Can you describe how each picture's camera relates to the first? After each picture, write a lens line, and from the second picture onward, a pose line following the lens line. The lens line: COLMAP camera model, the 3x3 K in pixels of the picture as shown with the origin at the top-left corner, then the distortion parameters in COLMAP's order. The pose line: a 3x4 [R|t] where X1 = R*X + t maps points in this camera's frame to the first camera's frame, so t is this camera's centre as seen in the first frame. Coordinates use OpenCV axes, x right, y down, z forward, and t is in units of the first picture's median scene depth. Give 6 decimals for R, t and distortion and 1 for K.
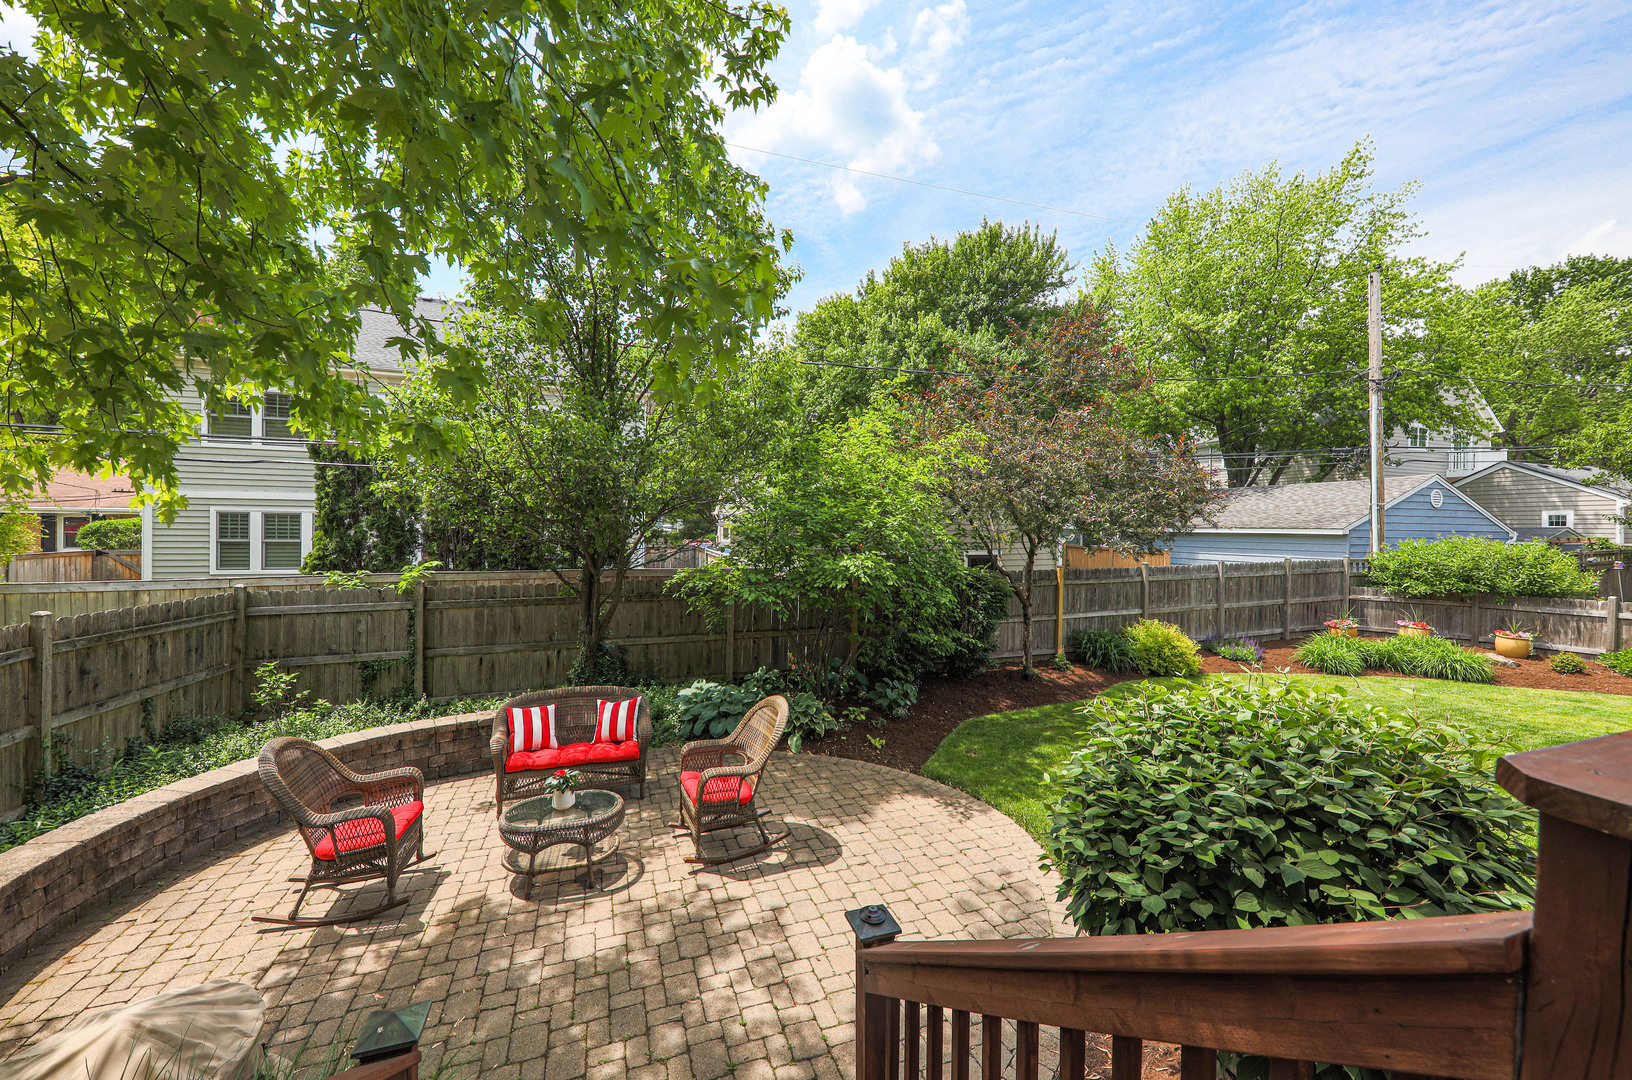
lens RADIAL K [[603.7, 0, 809.8], [0, 603.7, 534.2], [0, 0, 1]] dist [-0.003264, -0.000235]
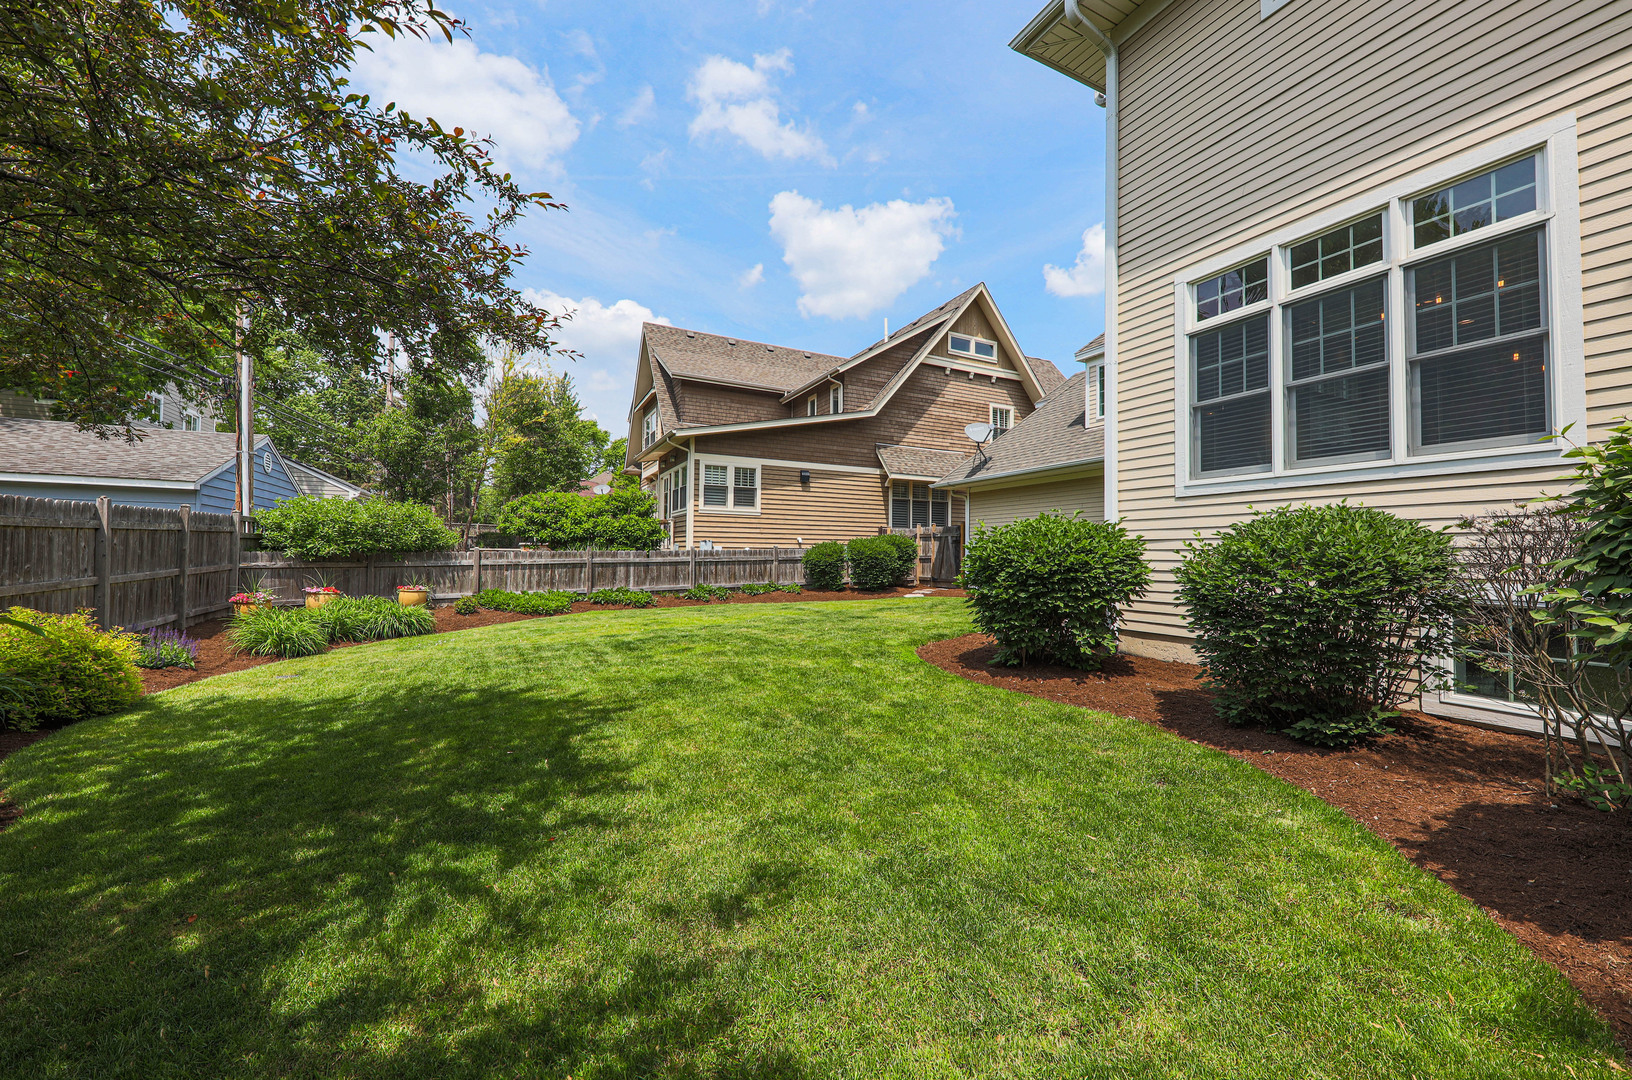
lens RADIAL K [[603.7, 0, 817.0], [0, 603.7, 542.3], [0, 0, 1]] dist [-0.003264, -0.000235]
pose [[-0.147182, 0.007094, 0.989084, 0.041116], [-0.003899, 0.999962, -0.007752, 0.085677], [-0.989102, -0.004998, -0.147149, 0.427963]]
